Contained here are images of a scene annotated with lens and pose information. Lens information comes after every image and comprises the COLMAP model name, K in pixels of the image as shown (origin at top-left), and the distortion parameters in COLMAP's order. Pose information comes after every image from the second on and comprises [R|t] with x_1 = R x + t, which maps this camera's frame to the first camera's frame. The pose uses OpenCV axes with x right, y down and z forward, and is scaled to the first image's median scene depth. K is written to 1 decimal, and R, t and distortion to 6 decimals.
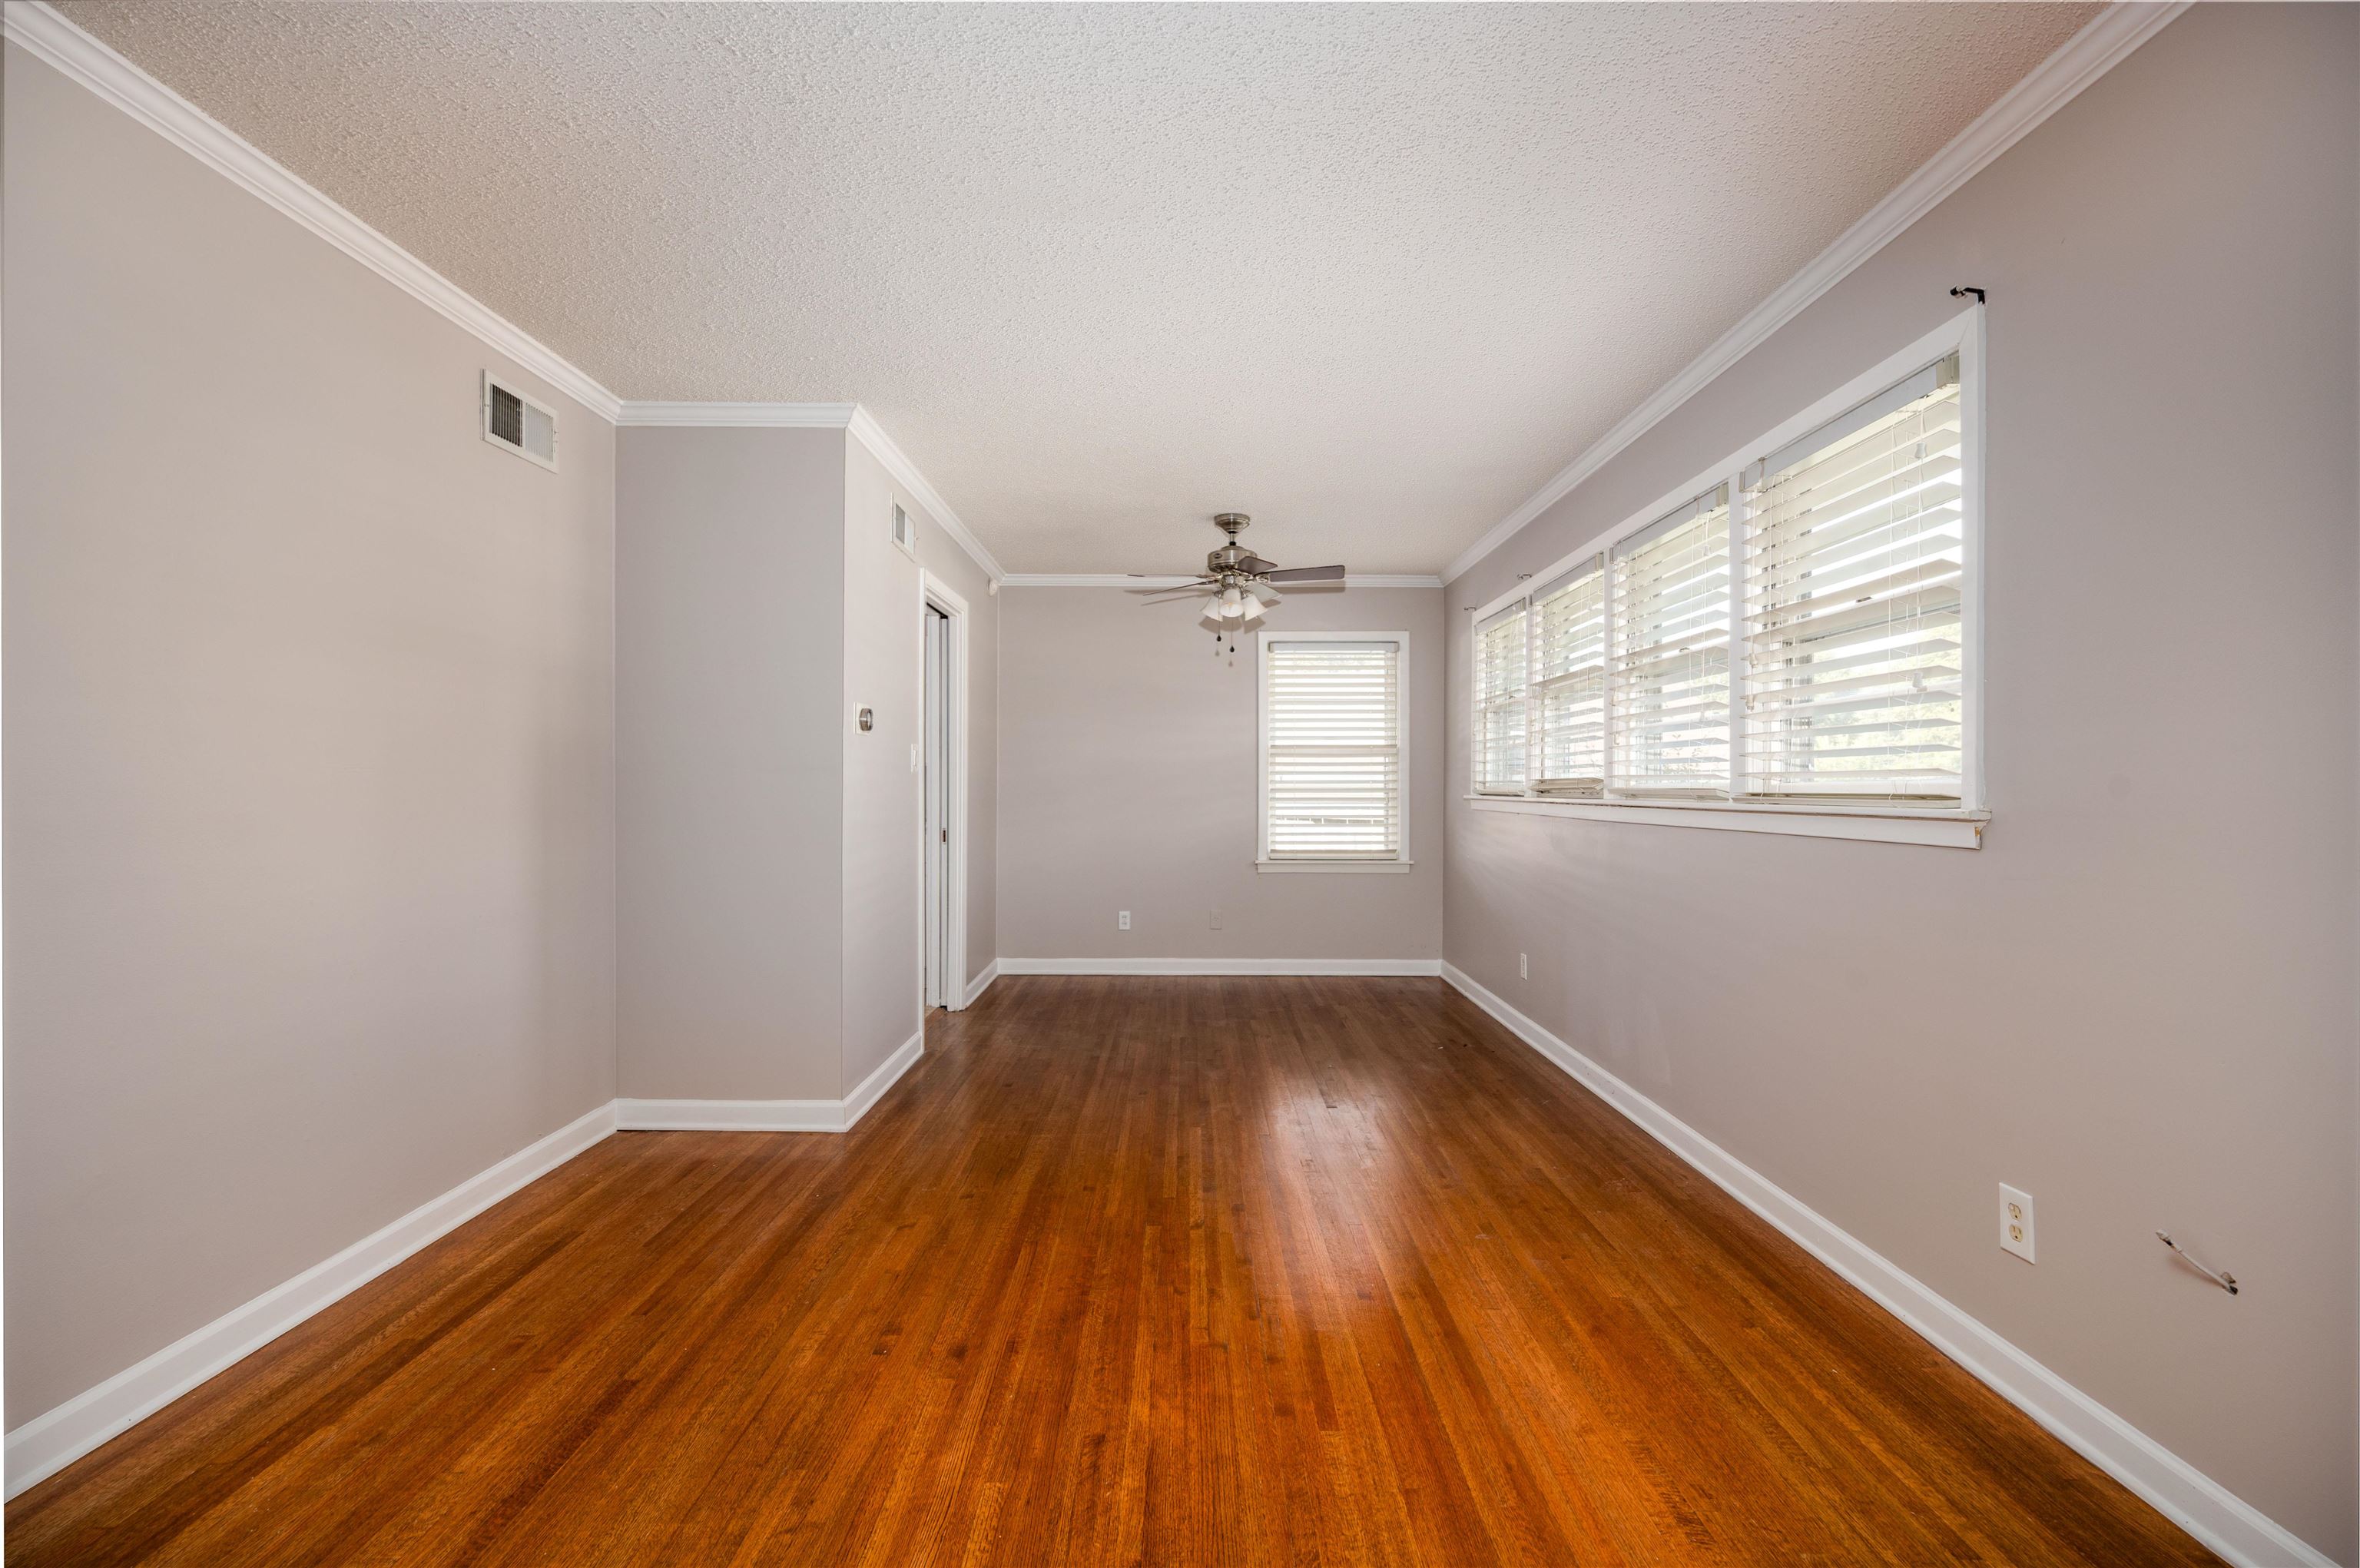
lens RADIAL K [[1037.9, 0, 1180.0], [0, 1037.9, 784.0], [0, 0, 1]] dist [-0.000810, -0.000093]
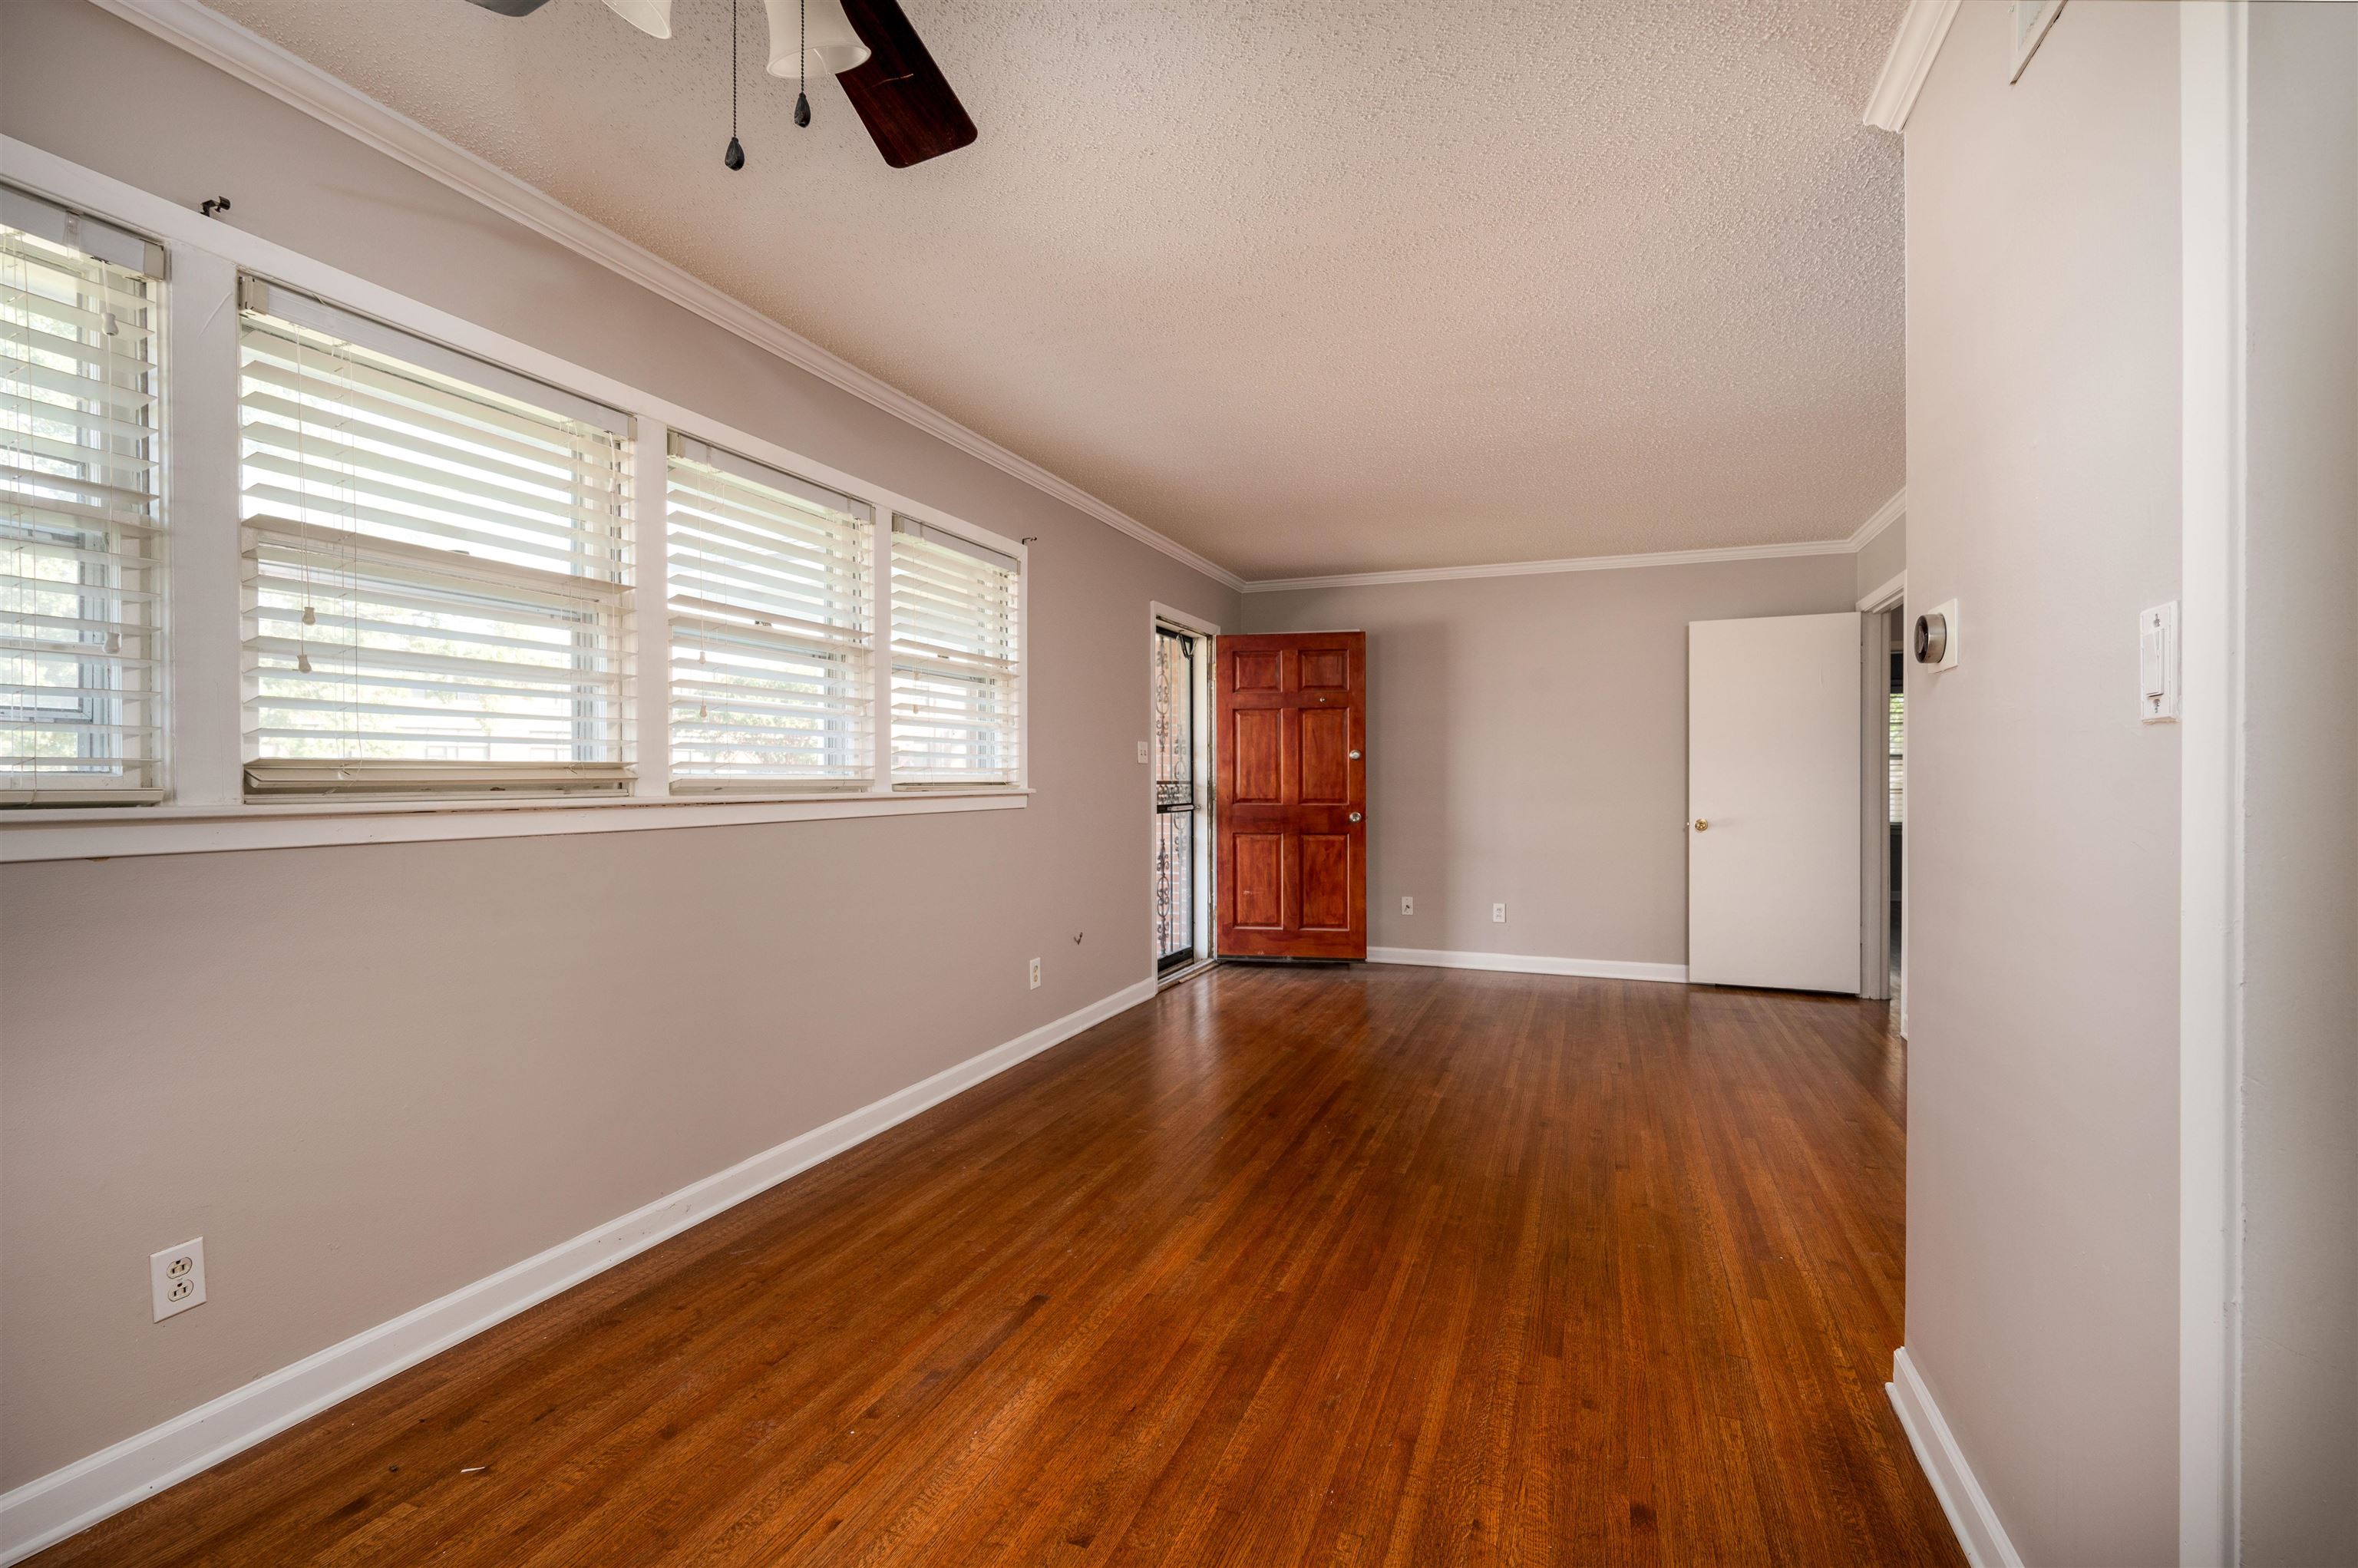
lens RADIAL K [[1037.0, 0, 1179.0], [0, 1037.0, 784.0], [0, 0, 1]] dist [-0.000810, -0.000093]
pose [[-0.929840, -0.004196, 0.367940, -0.216849], [-0.003109, 0.999989, 0.003547, 0.004116], [-0.367951, 0.002154, -0.929843, 2.147595]]
